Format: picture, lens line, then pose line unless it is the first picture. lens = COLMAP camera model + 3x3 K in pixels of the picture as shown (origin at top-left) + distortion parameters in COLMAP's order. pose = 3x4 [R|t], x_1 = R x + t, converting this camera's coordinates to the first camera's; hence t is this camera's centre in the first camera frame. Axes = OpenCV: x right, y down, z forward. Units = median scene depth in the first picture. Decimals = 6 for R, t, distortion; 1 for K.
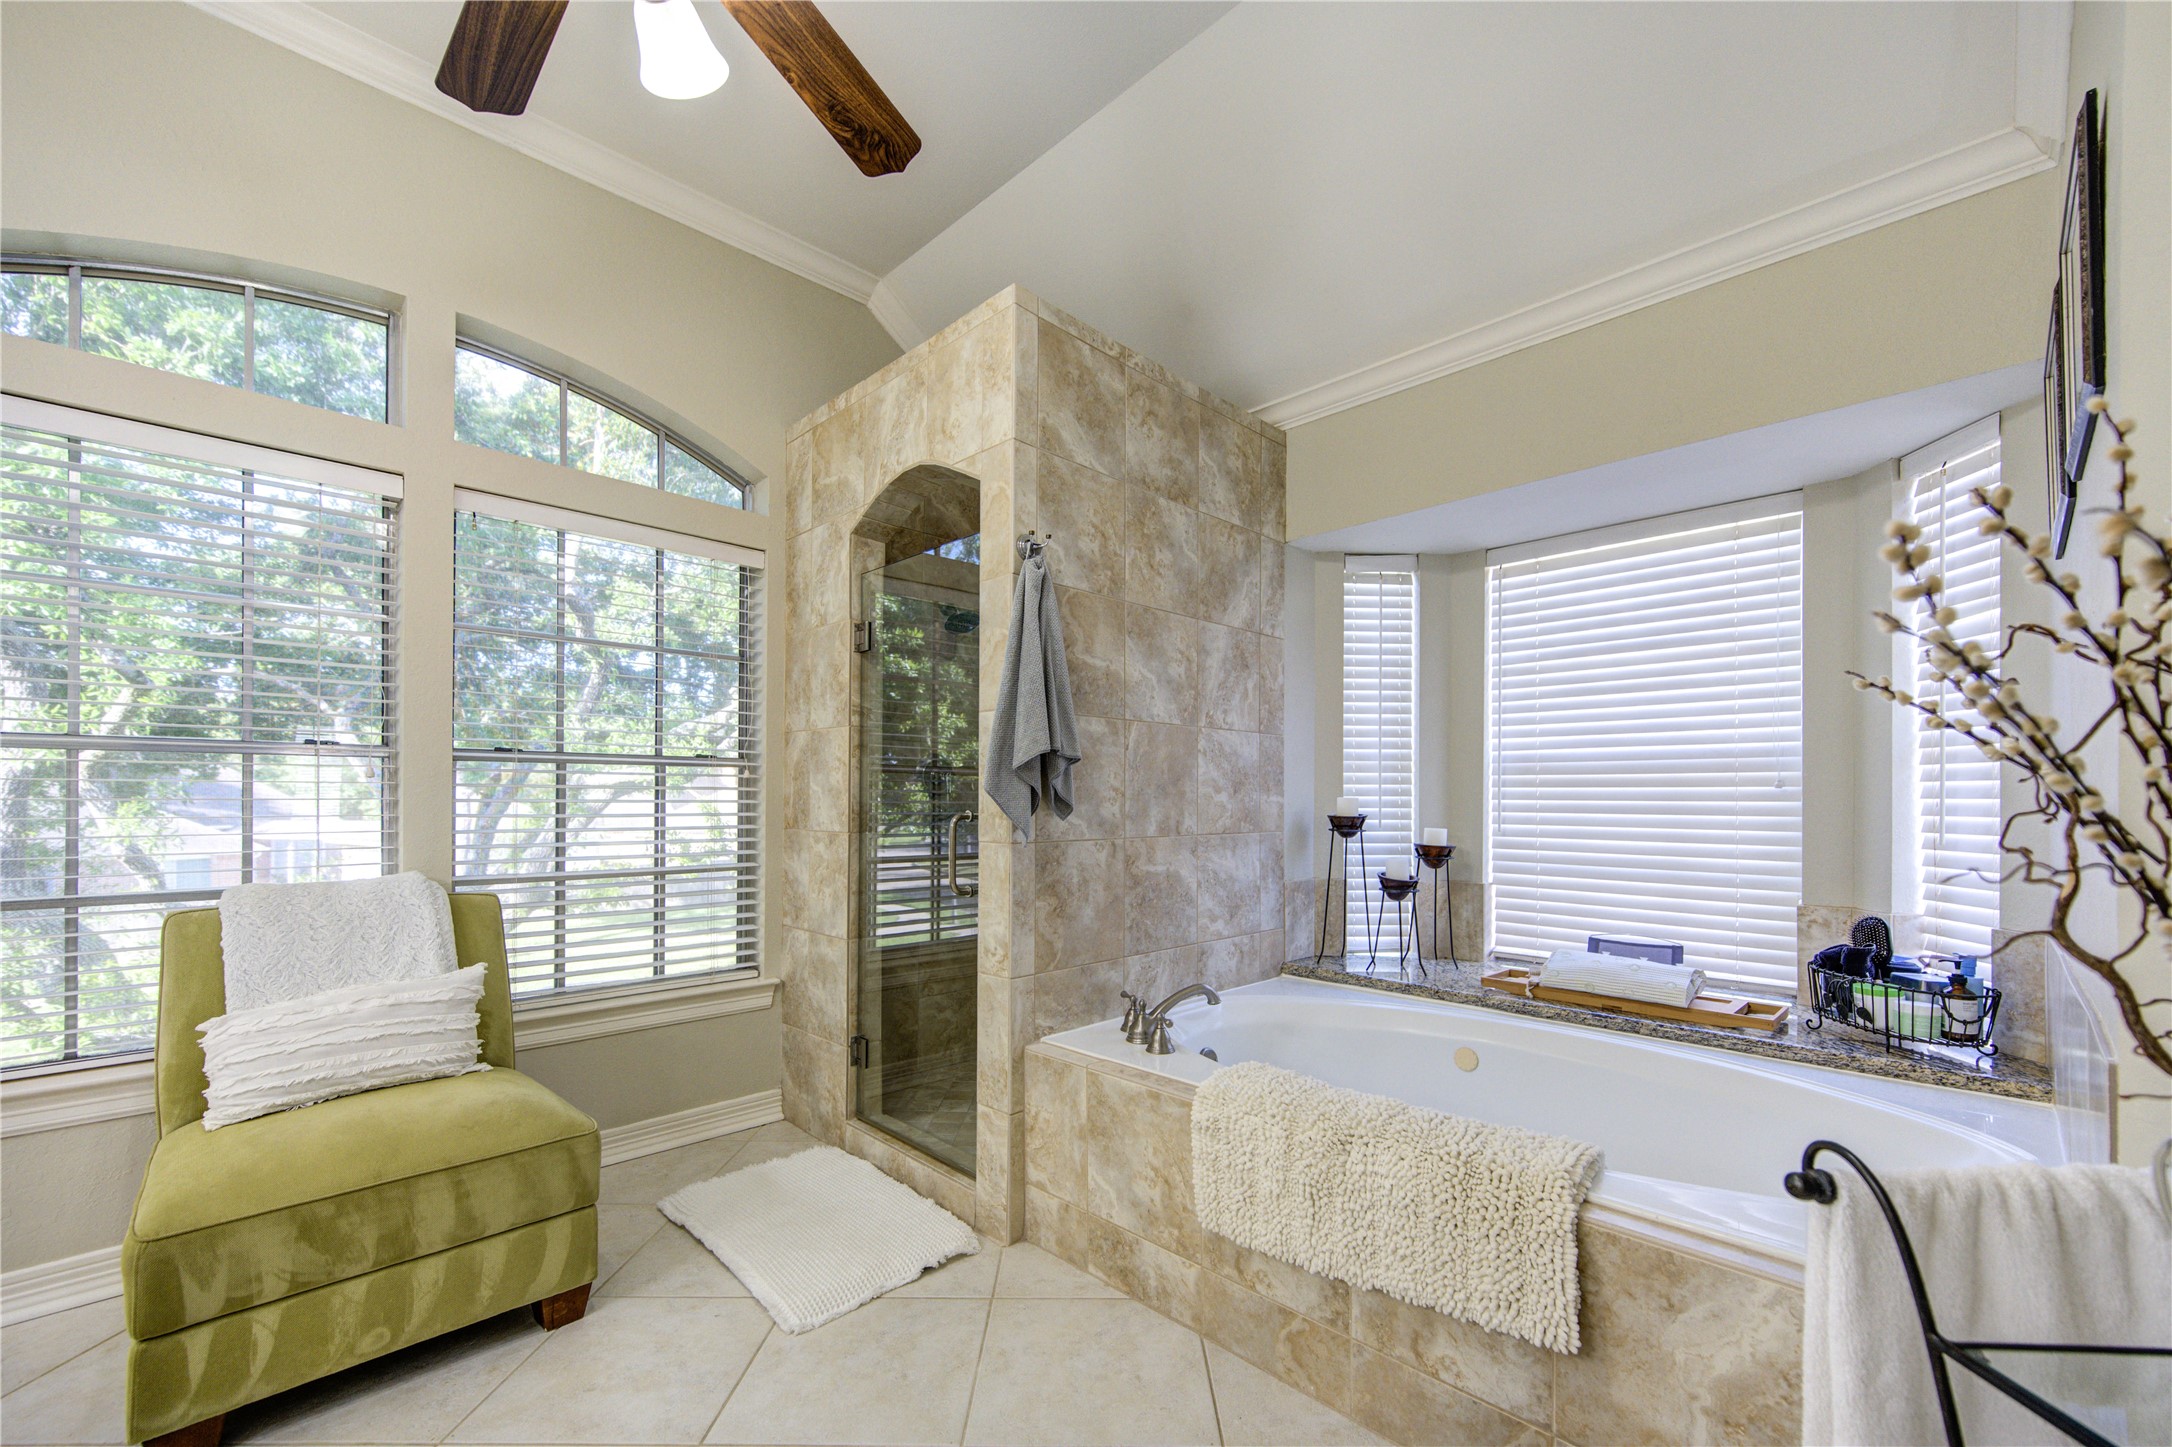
lens RADIAL K [[864.3, 0, 1039.9], [0, 864.3, 782.1], [0, 0, 1]] dist [0.002366, 0.000290]
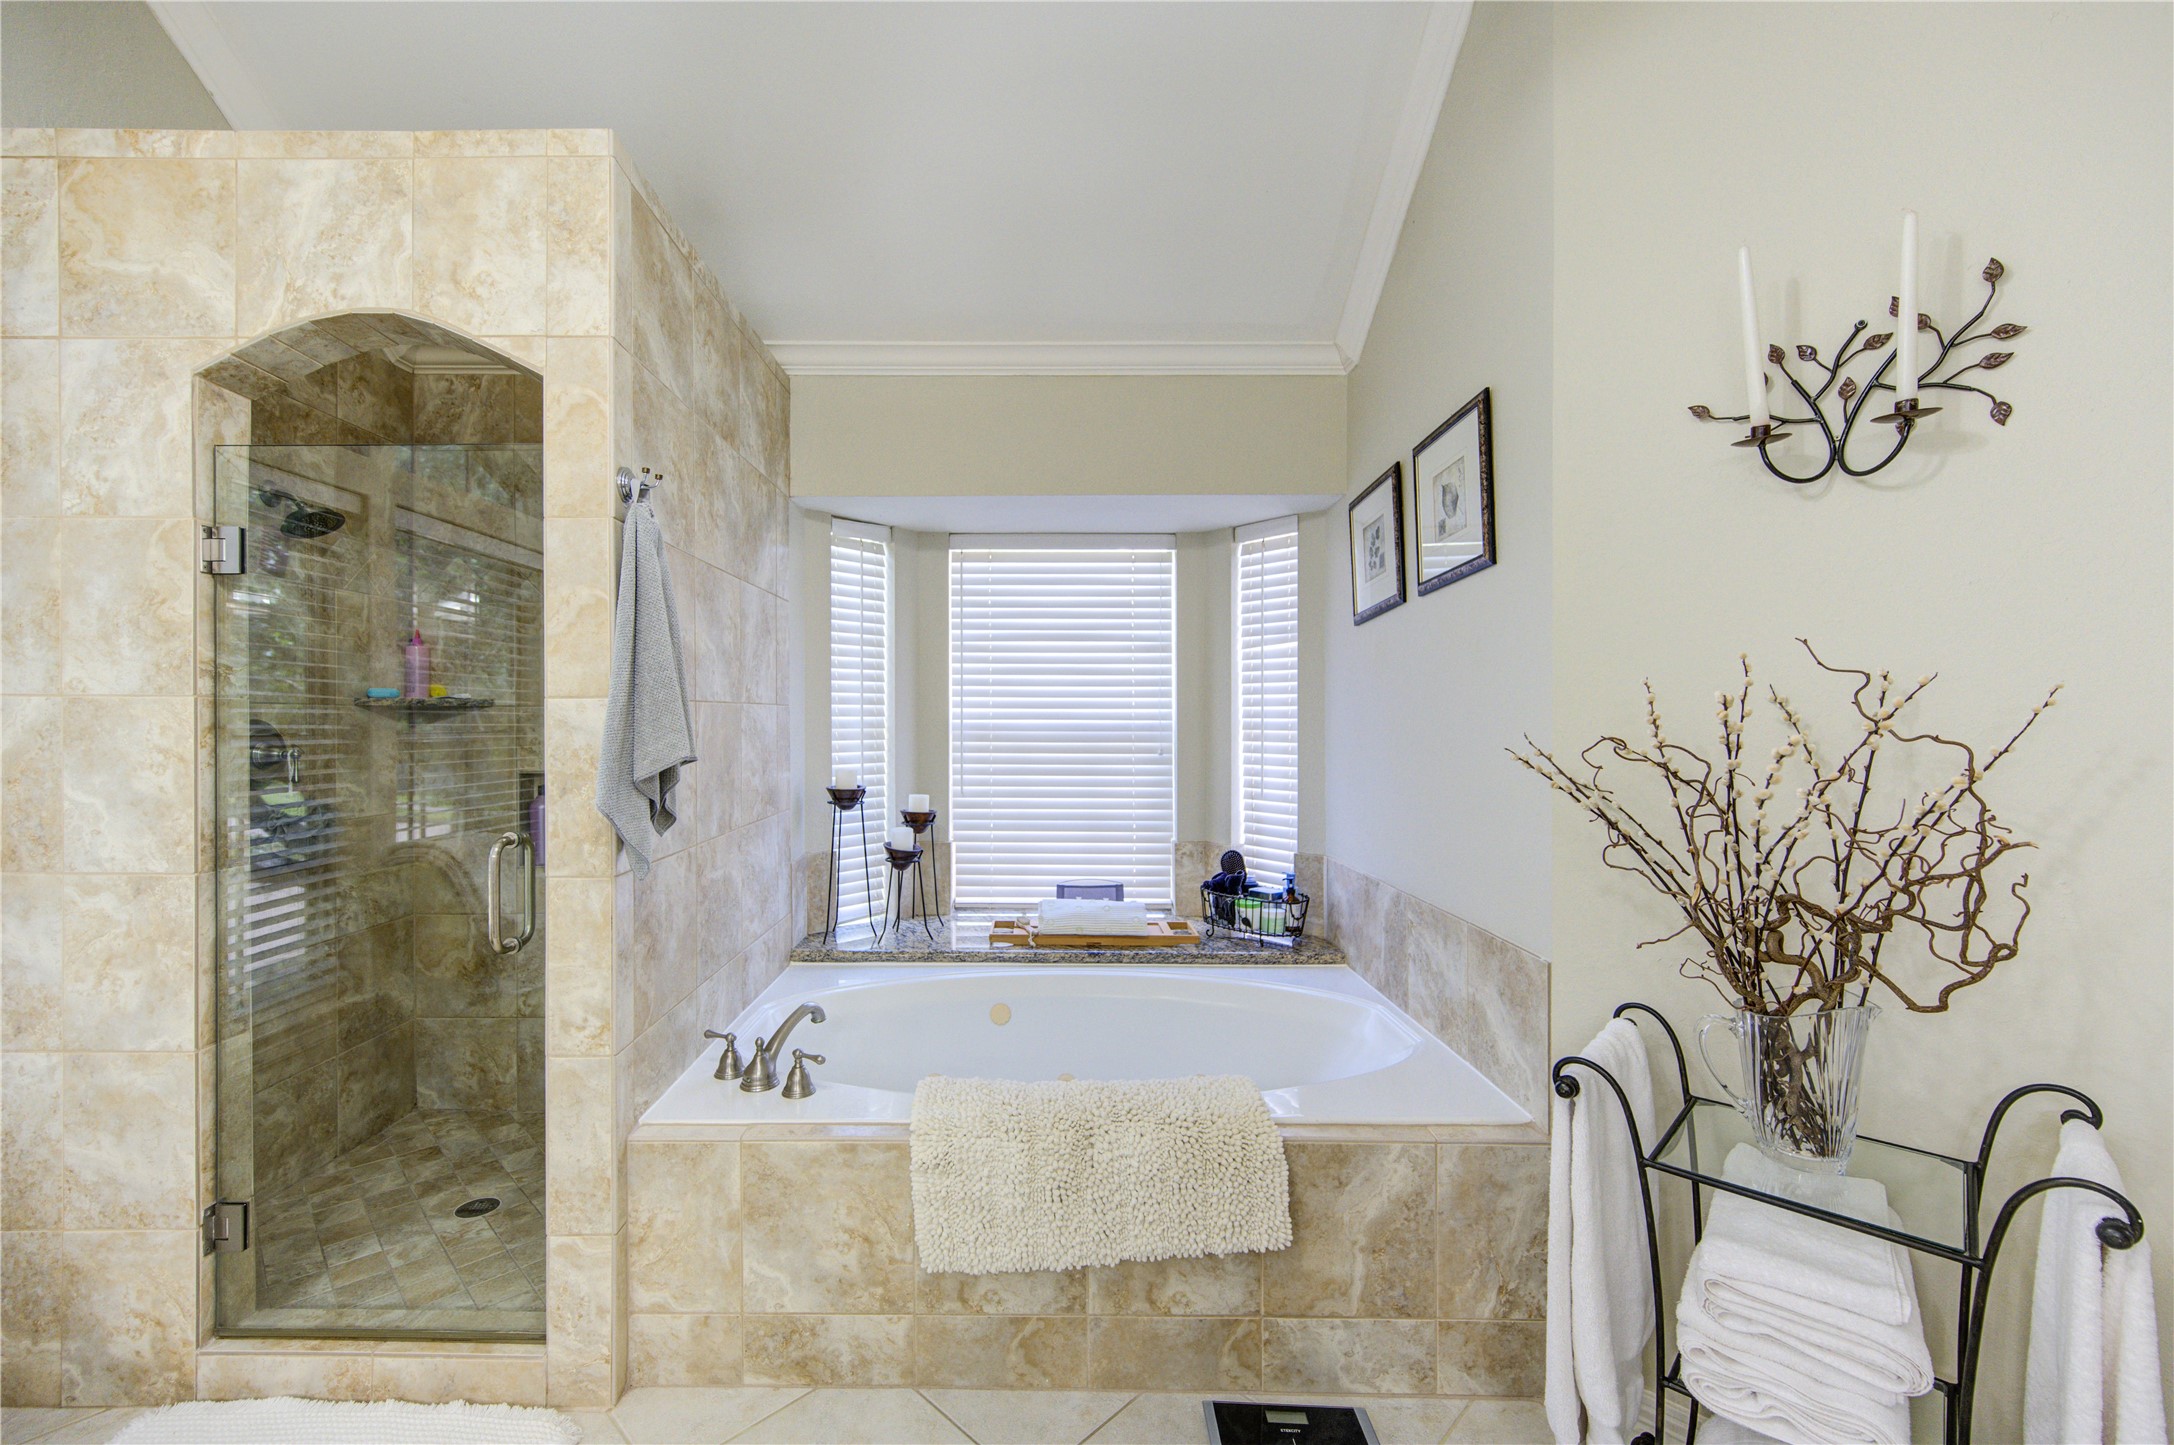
lens RADIAL K [[900.5, 0, 1081.9], [0, 900.5, 727.2], [0, 0, 1]] dist [-0.001819, 0.001499]
pose [[0.702251, -0.003666, 0.711920, -0.262685], [-0.005960, 0.999921, 0.011027, -0.060766], [-0.711904, -0.011987, 0.702174, 0.136047]]
